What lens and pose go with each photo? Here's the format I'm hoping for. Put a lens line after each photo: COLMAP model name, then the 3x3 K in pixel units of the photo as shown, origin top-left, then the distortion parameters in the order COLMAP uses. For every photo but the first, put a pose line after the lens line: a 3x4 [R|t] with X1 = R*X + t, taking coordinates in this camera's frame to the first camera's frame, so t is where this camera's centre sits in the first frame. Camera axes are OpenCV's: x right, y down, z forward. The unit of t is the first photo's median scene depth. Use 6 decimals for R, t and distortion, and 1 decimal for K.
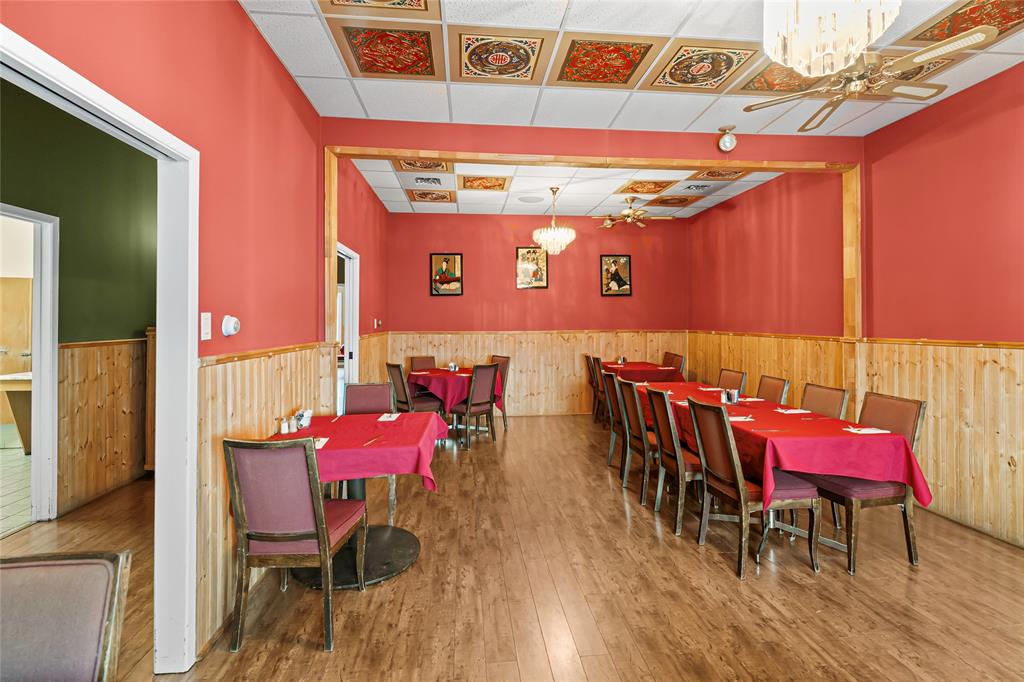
lens RADIAL K [[475.0, 0, 510.0], [0, 475.0, 317.6], [0, 0, 1]] dist [-0.005053, -0.000165]
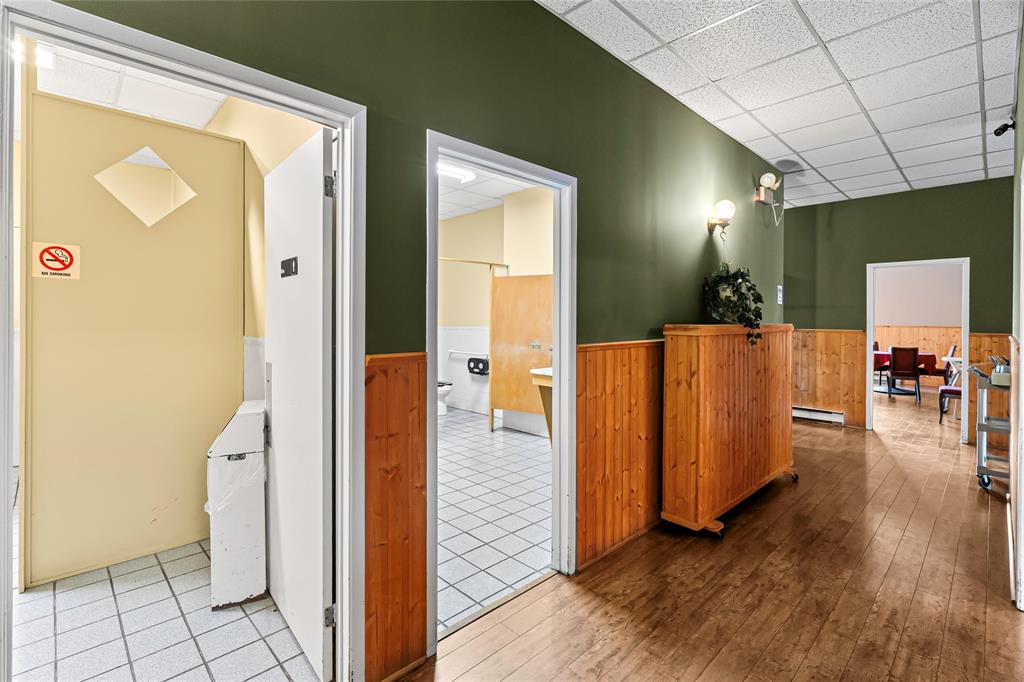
lens RADIAL K [[469.6, 0, 505.1], [0, 469.6, 327.3], [0, 0, 1]] dist [-0.000396, 0.000460]
pose [[0.627582, 0.012227, -0.778454, -0.382484], [0.004776, 0.999797, 0.019555, 0.010396], [0.778536, -0.015990, 0.627397, 0.379785]]
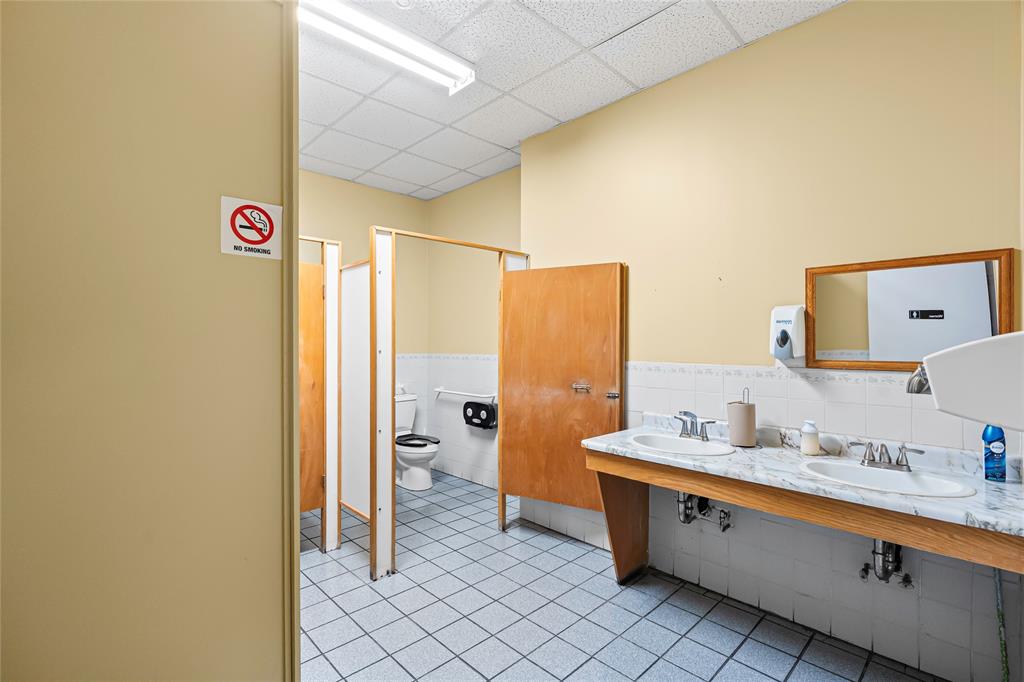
lens RADIAL K [[452.1, 0, 512.0], [0, 452.1, 341.0], [0, 0, 1]] dist [-0.002116, -0.000189]
pose [[0.639783, -0.000893, -0.768555, -1.314994], [0.005329, 0.999980, 0.003274, 0.007395], [0.768537, -0.006190, 0.639776, 1.044598]]
